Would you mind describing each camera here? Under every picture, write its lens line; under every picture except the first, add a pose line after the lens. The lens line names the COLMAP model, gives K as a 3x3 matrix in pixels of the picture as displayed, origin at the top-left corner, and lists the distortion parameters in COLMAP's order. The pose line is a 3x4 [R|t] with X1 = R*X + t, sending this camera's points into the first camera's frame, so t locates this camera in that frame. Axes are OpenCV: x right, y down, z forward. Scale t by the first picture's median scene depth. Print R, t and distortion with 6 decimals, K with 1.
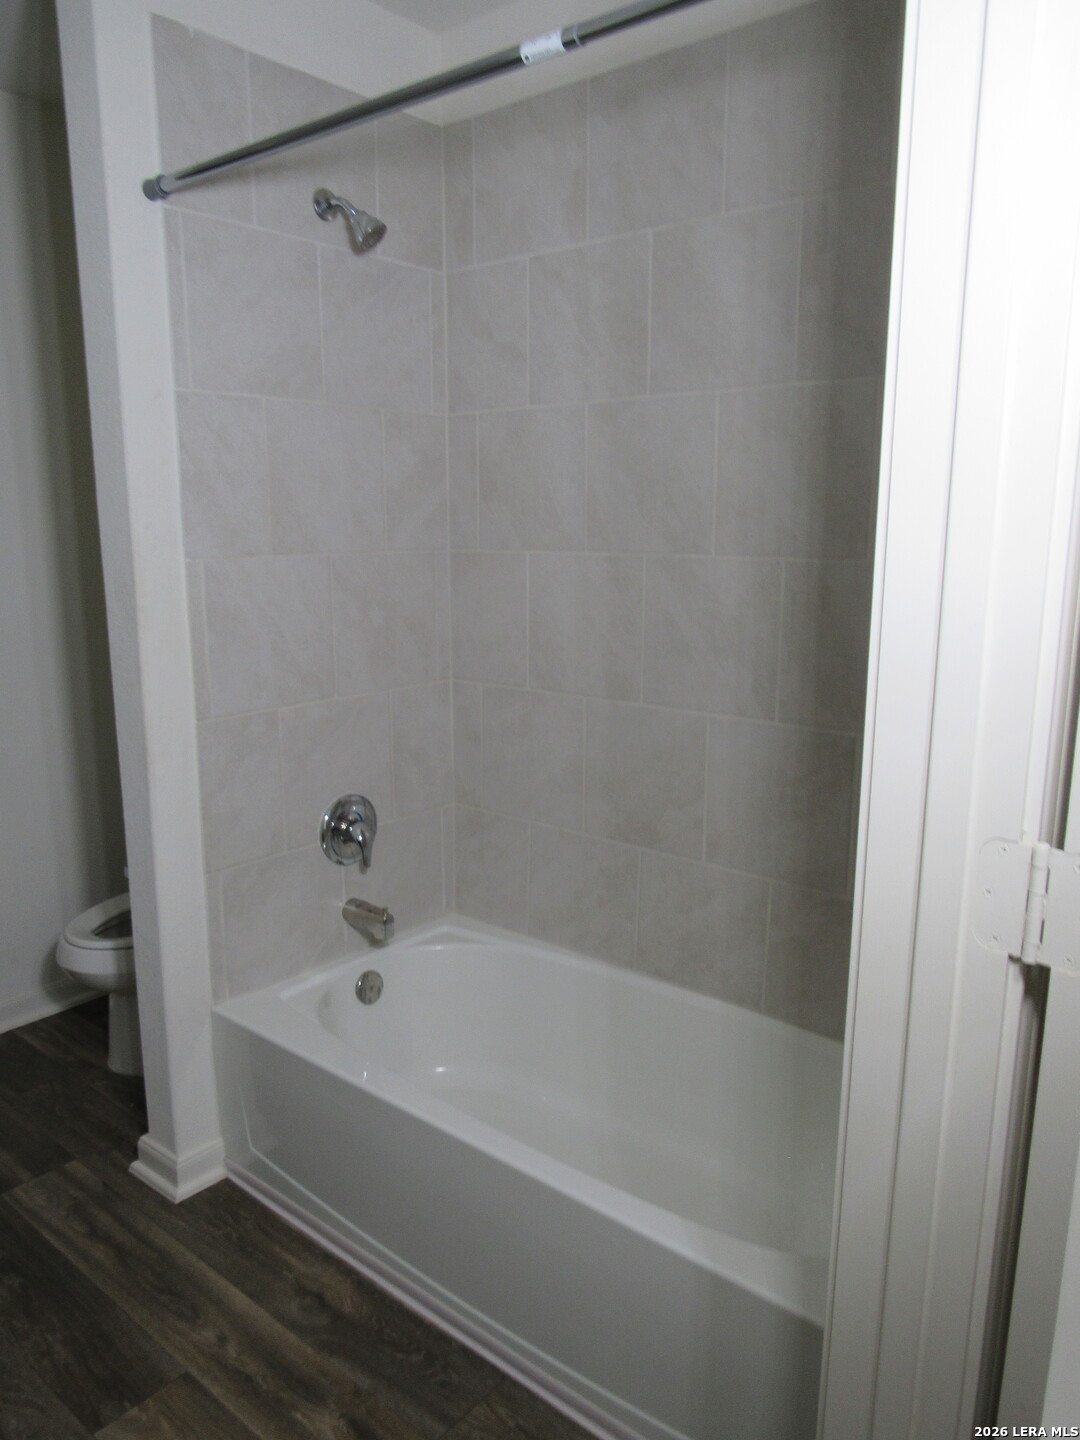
lens RADIAL K [[1037.0, 0, 539.3], [0, 1037.0, 731.3], [0, 0, 1]] dist [-0.023885, 0.012630]
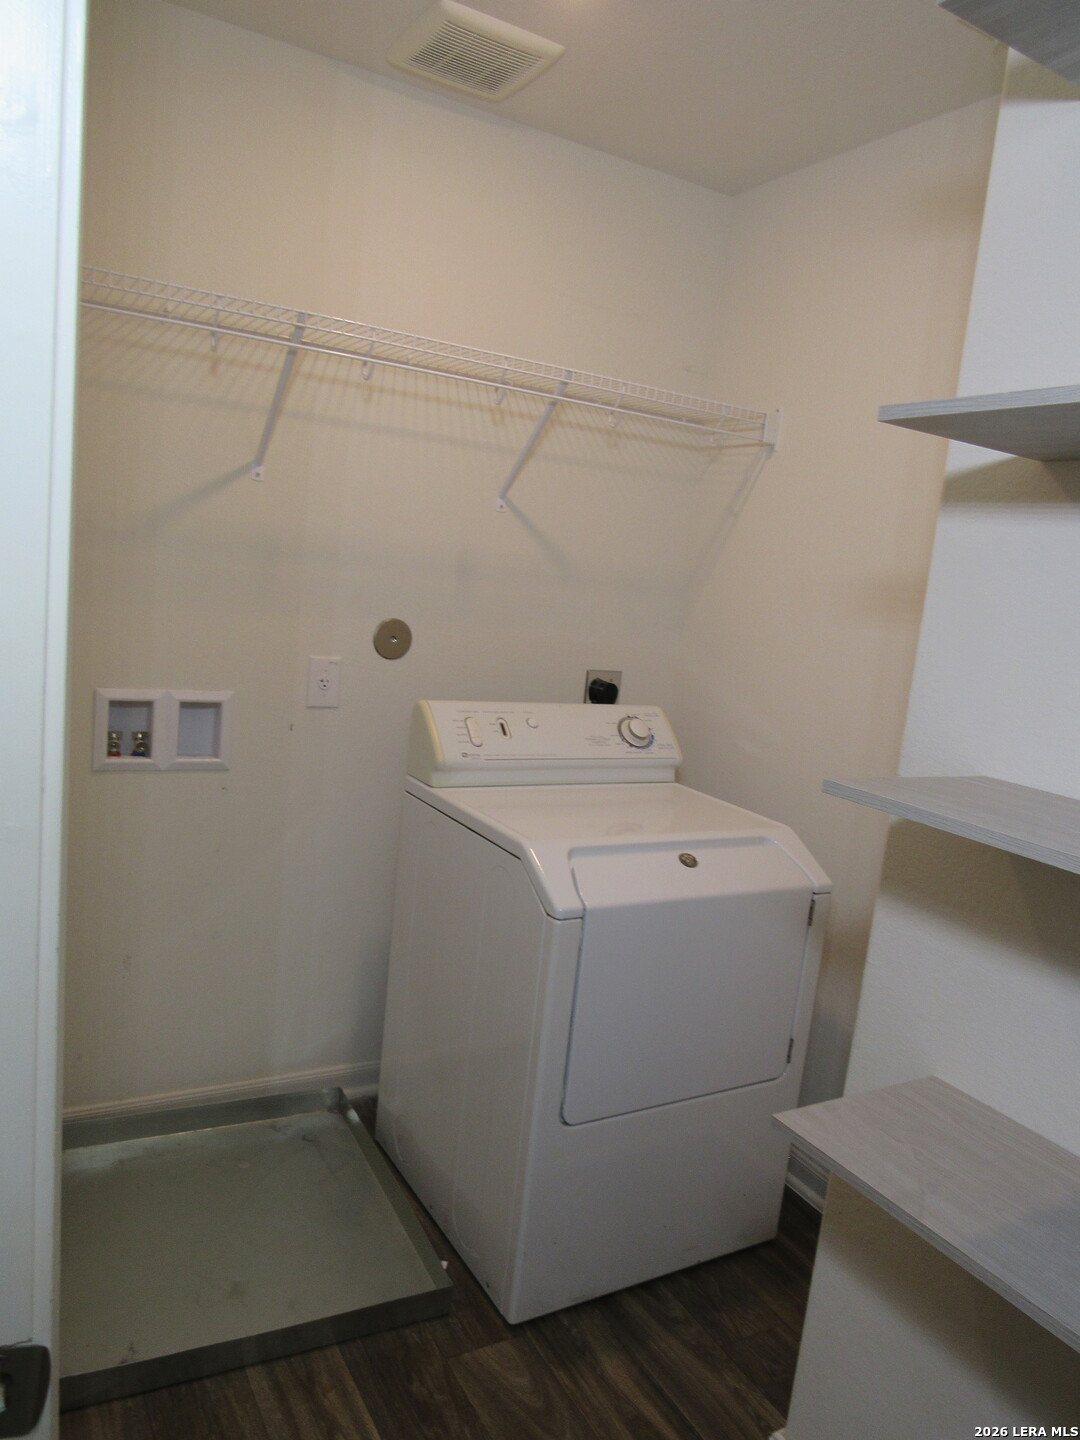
lens RADIAL K [[1037.0, 0, 540.0], [0, 1037.0, 715.7], [0, 0, 1]] dist [-0.023885, 0.012630]
pose [[-0.930791, -0.149626, 0.333528, -0.731321], [-0.040311, 0.948842, 0.313166, -0.303957], [-0.363323, 0.278047, -0.889205, 1.418653]]
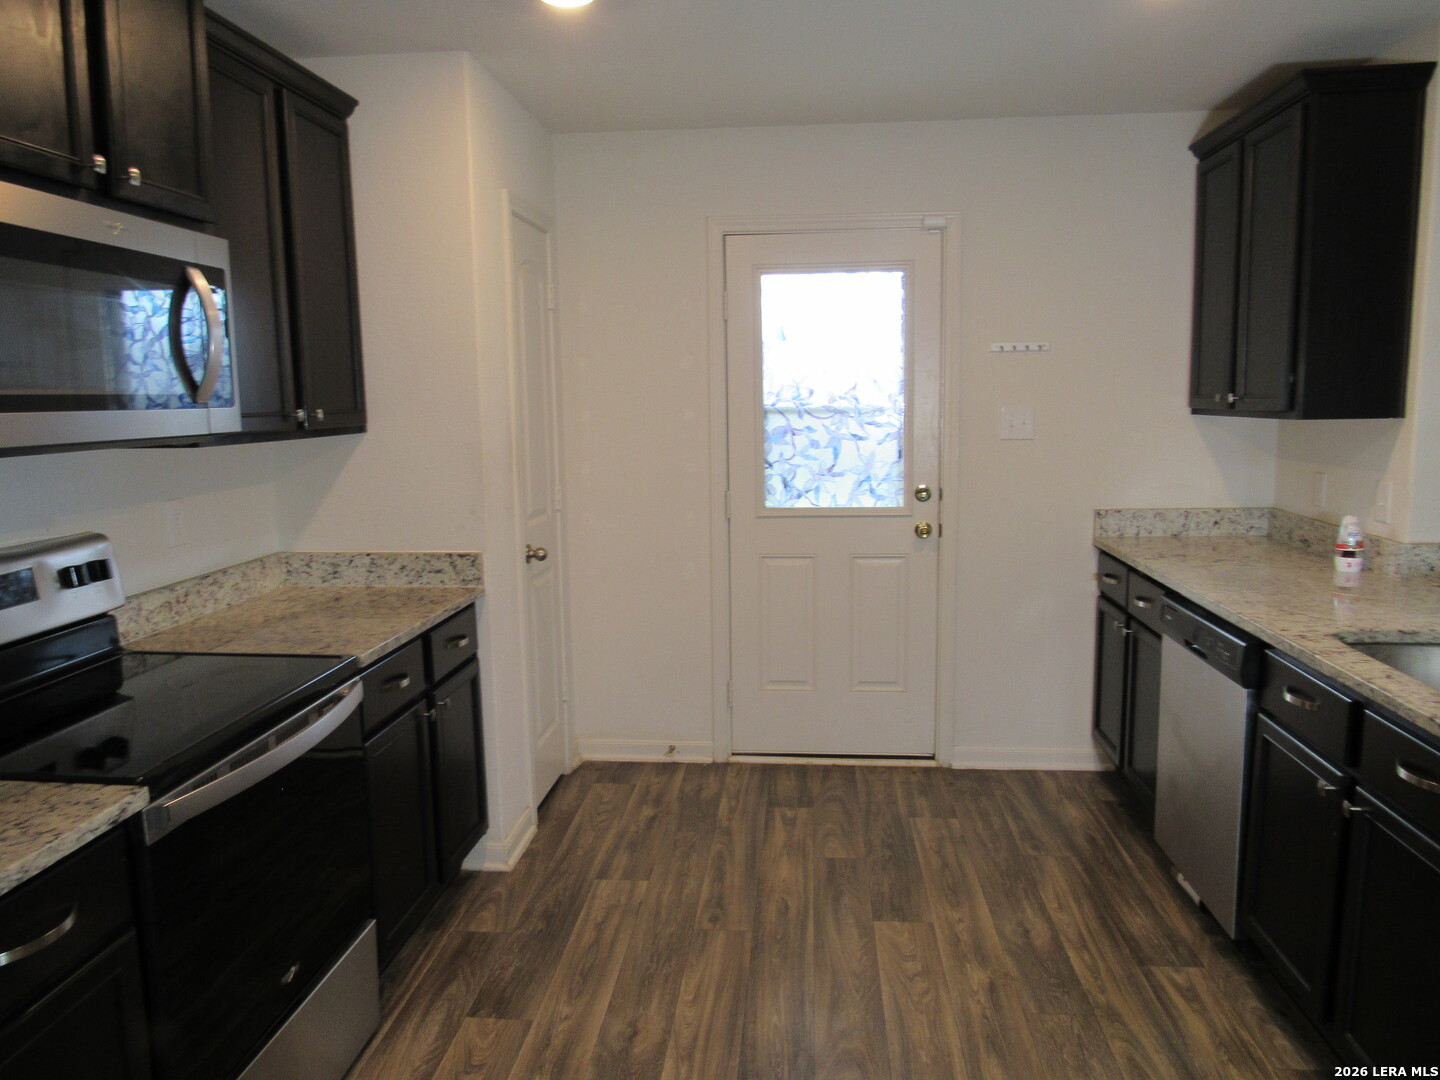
lens RADIAL K [[1037.0, 0, 712.1], [0, 1037.0, 534.7], [0, 0, 1]] dist [-0.023885, 0.012630]
pose [[0.567082, 0.103999, -0.817069, 0.602790], [-0.140812, 0.989634, 0.028234, -0.003379], [0.811536, 0.099043, 0.575848, -0.261257]]
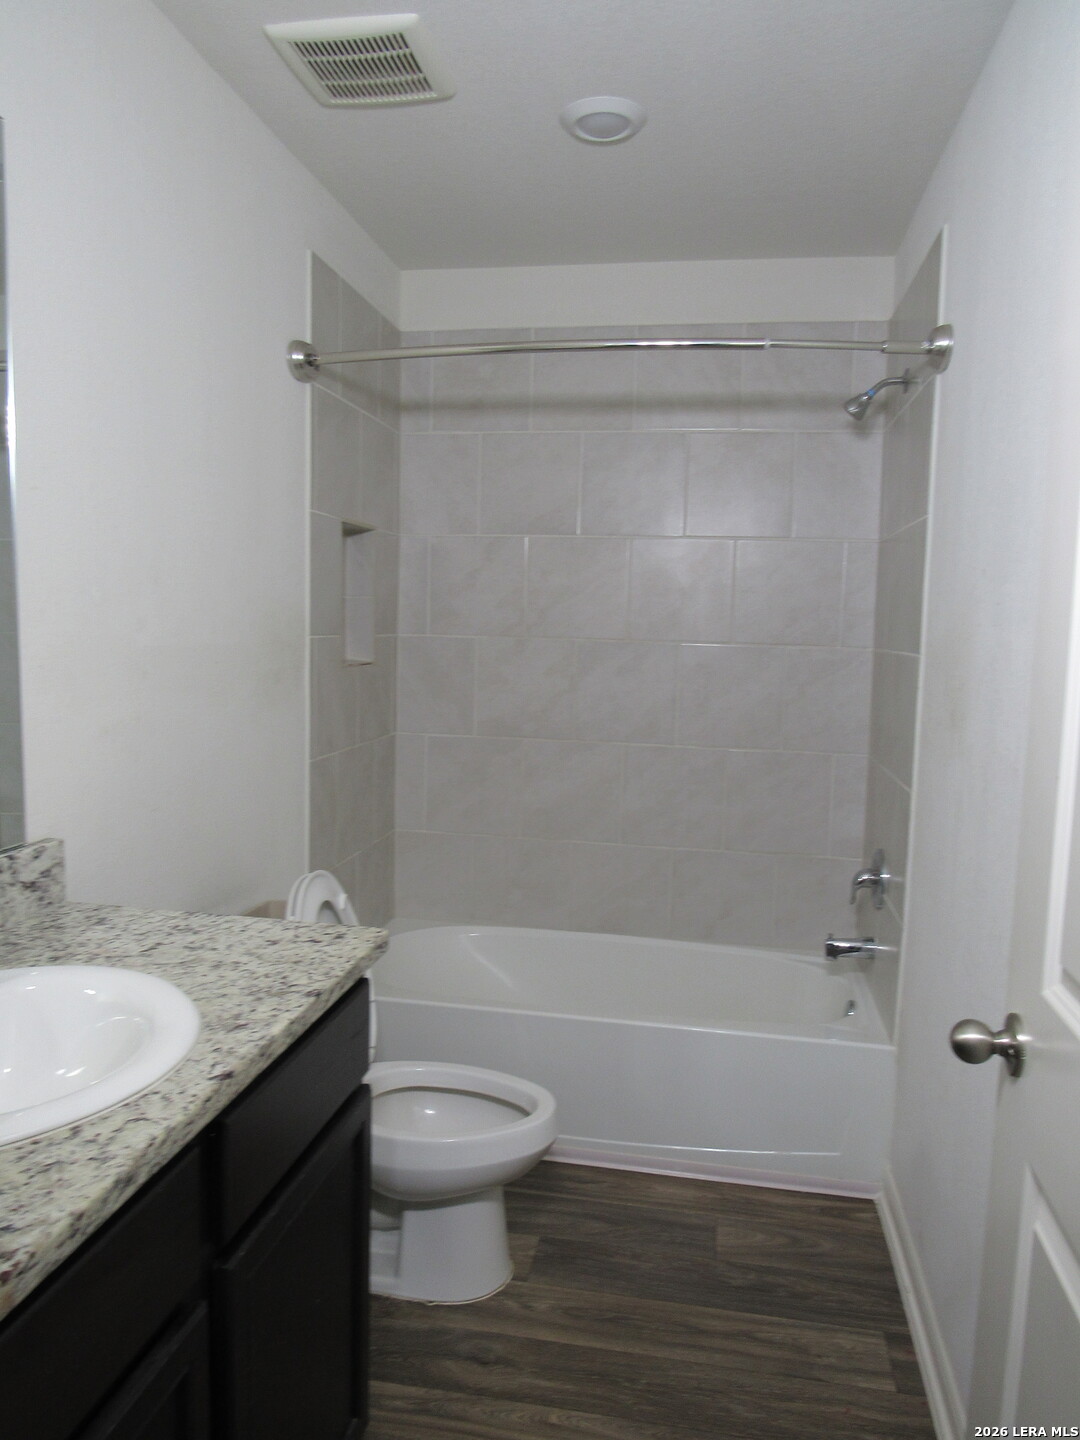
lens RADIAL K [[1037.0, 0, 537.8], [0, 1037.0, 729.7], [0, 0, 1]] dist [-0.023885, 0.012630]
pose [[-0.870846, 0.012891, -0.491386, 0.194988], [-0.132357, 0.956587, 0.259661, -0.266660], [0.473401, 0.291163, -0.831334, 1.447150]]
